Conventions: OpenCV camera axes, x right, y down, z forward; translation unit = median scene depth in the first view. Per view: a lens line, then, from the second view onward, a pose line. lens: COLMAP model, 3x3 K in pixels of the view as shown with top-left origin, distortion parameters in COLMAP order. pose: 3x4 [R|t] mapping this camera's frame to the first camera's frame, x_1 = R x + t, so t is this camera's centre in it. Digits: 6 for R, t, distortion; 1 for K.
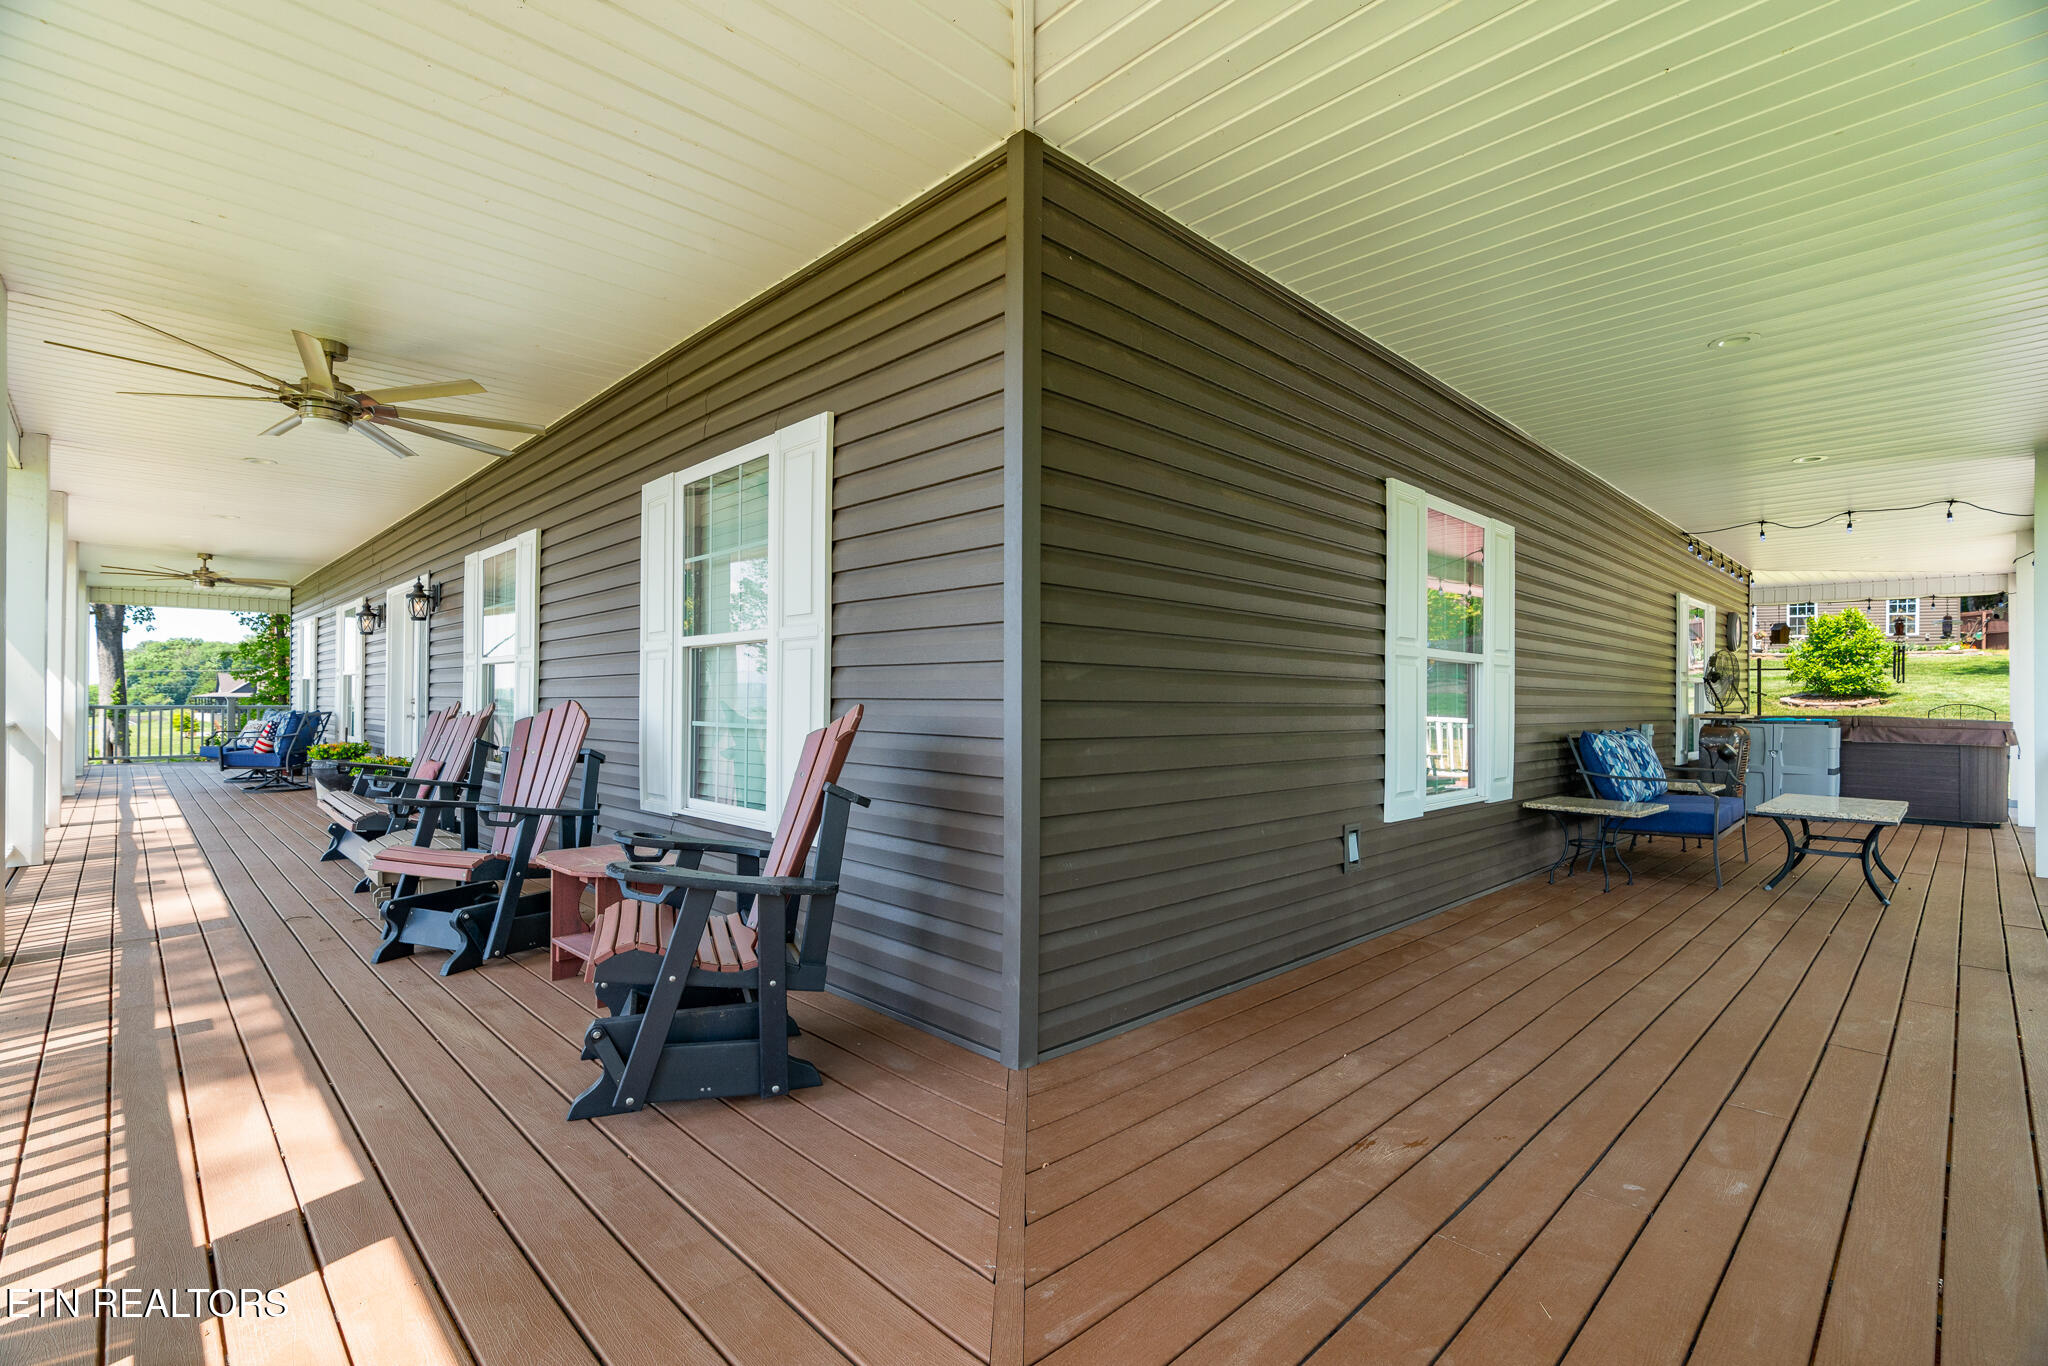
lens RADIAL K [[929.0, 0, 1023.1], [0, 929.0, 695.6], [0, 0, 1]] dist [0.002025, 0.000433]
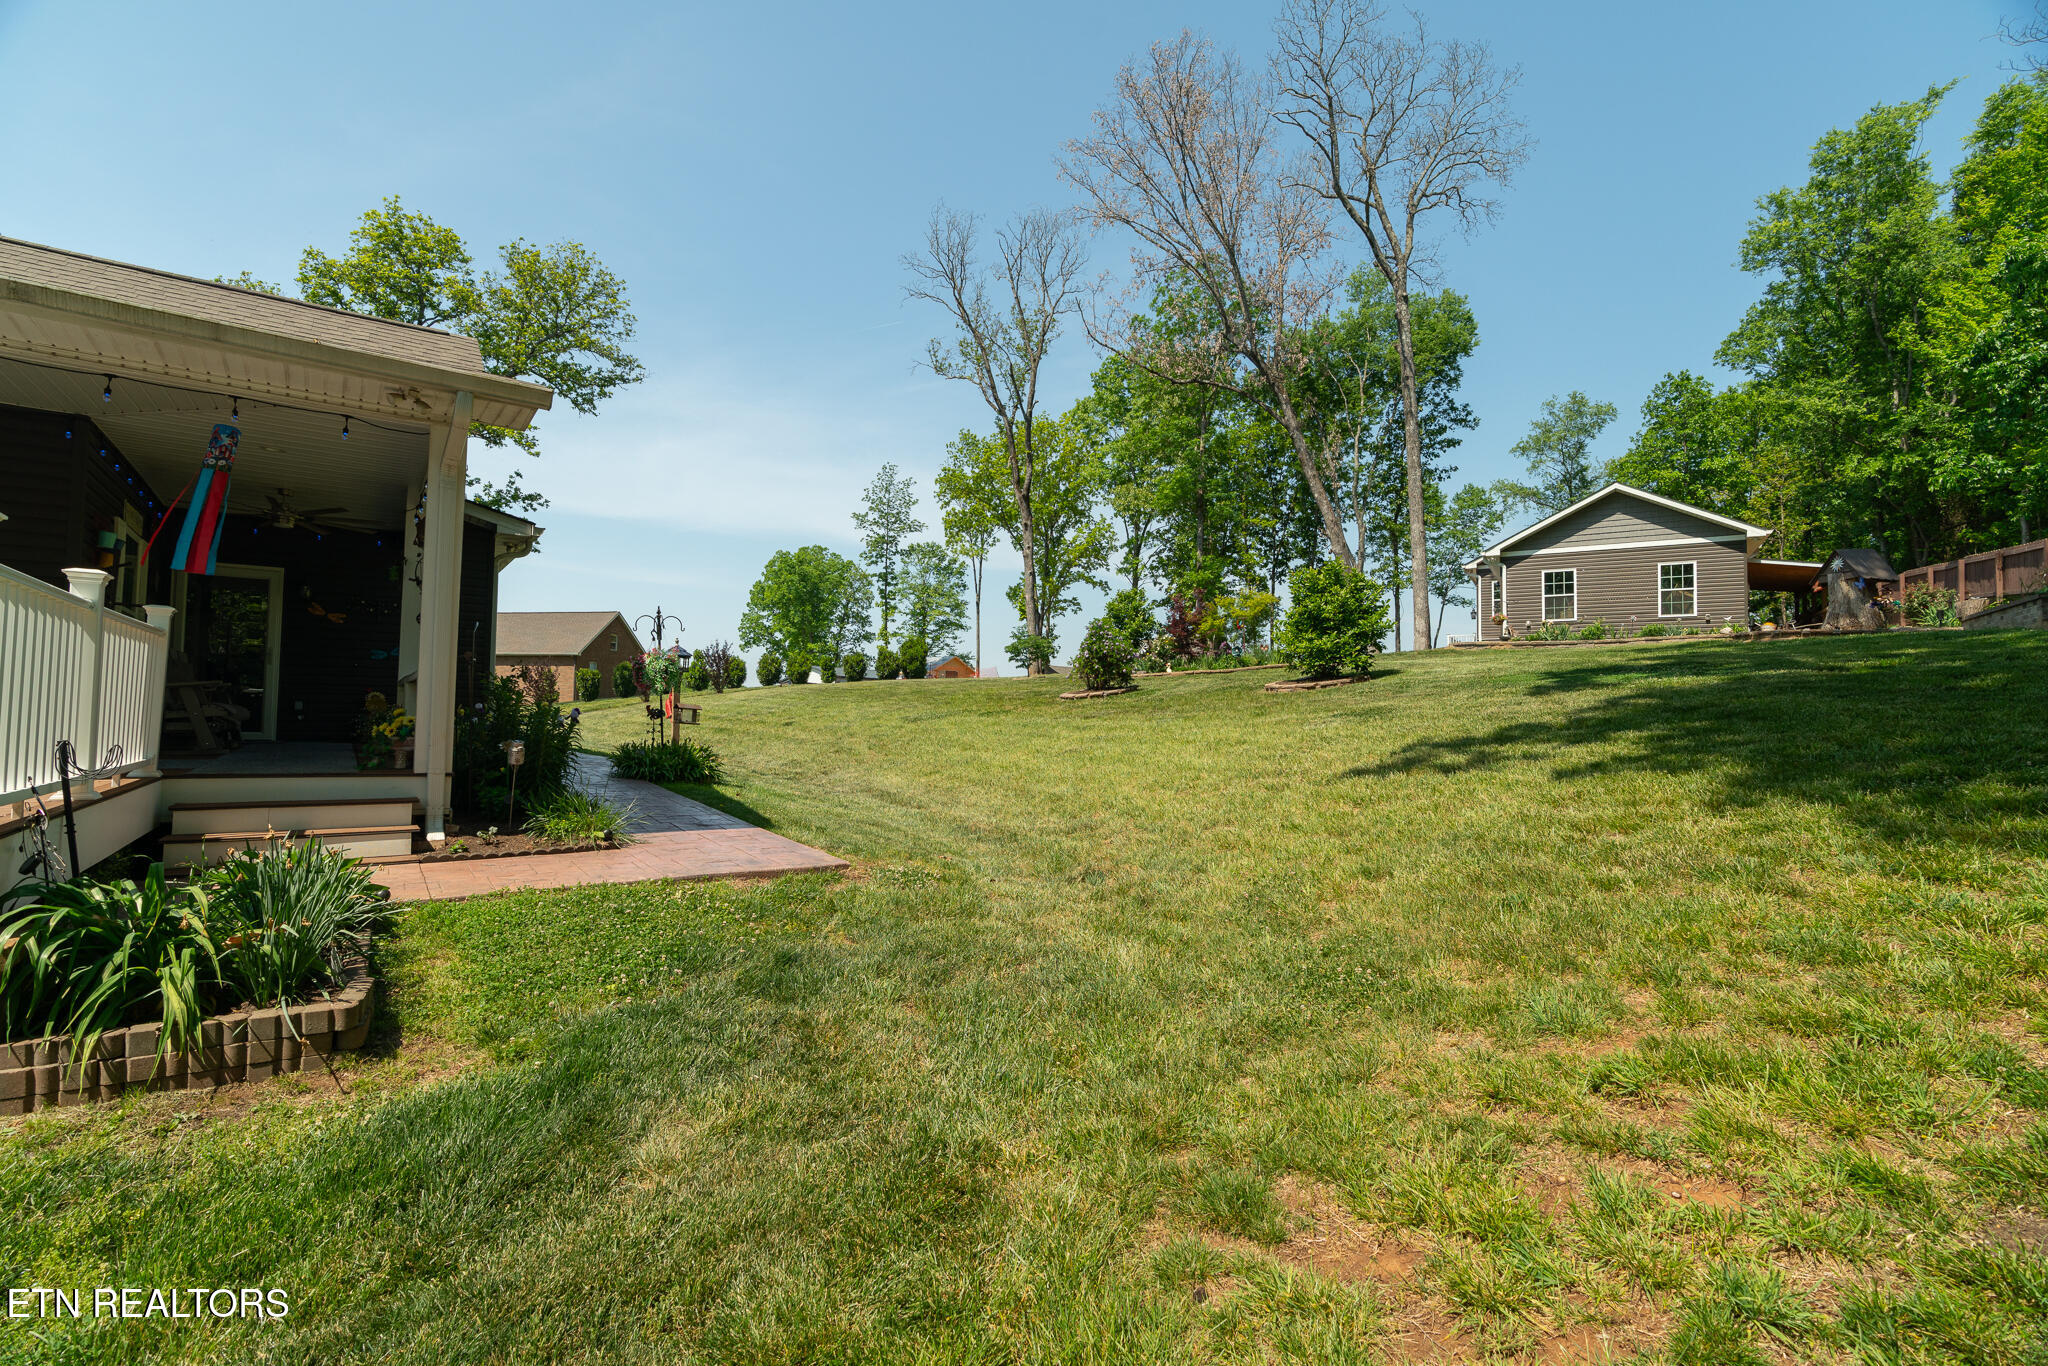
lens RADIAL K [[929.0, 0, 1023.1], [0, 929.0, 695.6], [0, 0, 1]] dist [0.002025, 0.000433]
pose [[0.989489, 0.003050, -0.144575, 0.747253], [-0.007067, 0.999603, -0.027278, 0.037195], [0.144434, 0.028013, 0.989118, 0.227943]]
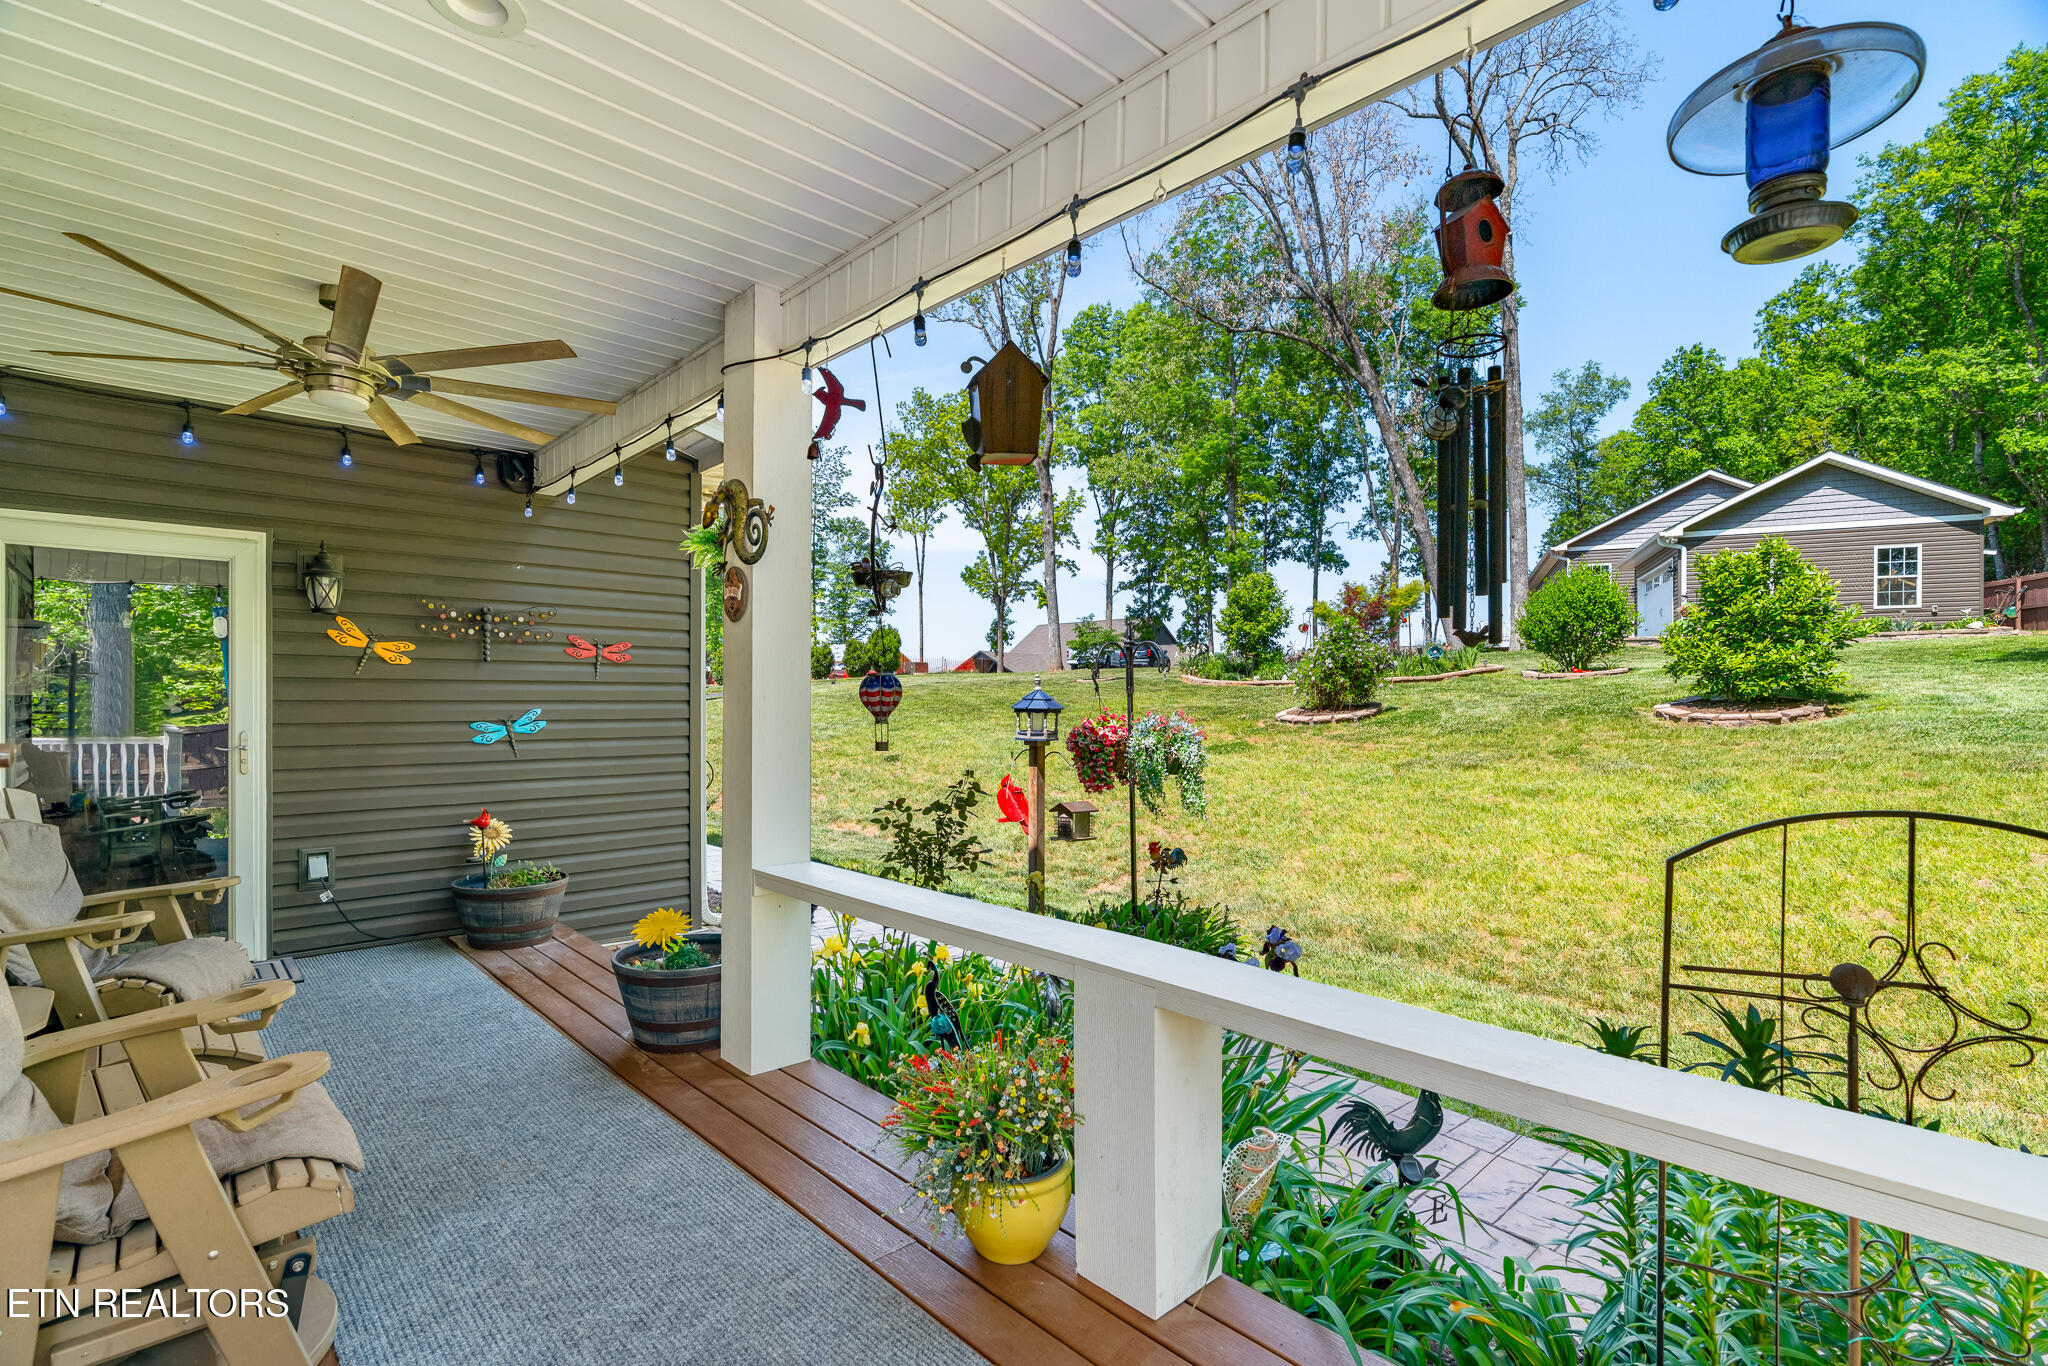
lens RADIAL K [[929.5, 0, 1018.1], [0, 929.5, 707.7], [0, 0, 1]] dist [-0.000703, 0.000400]
pose [[0.999801, -0.007336, -0.018528, 0.459964], [0.007473, 0.999945, 0.007363, -0.002973], [0.018473, -0.007500, 0.999801, 0.452523]]
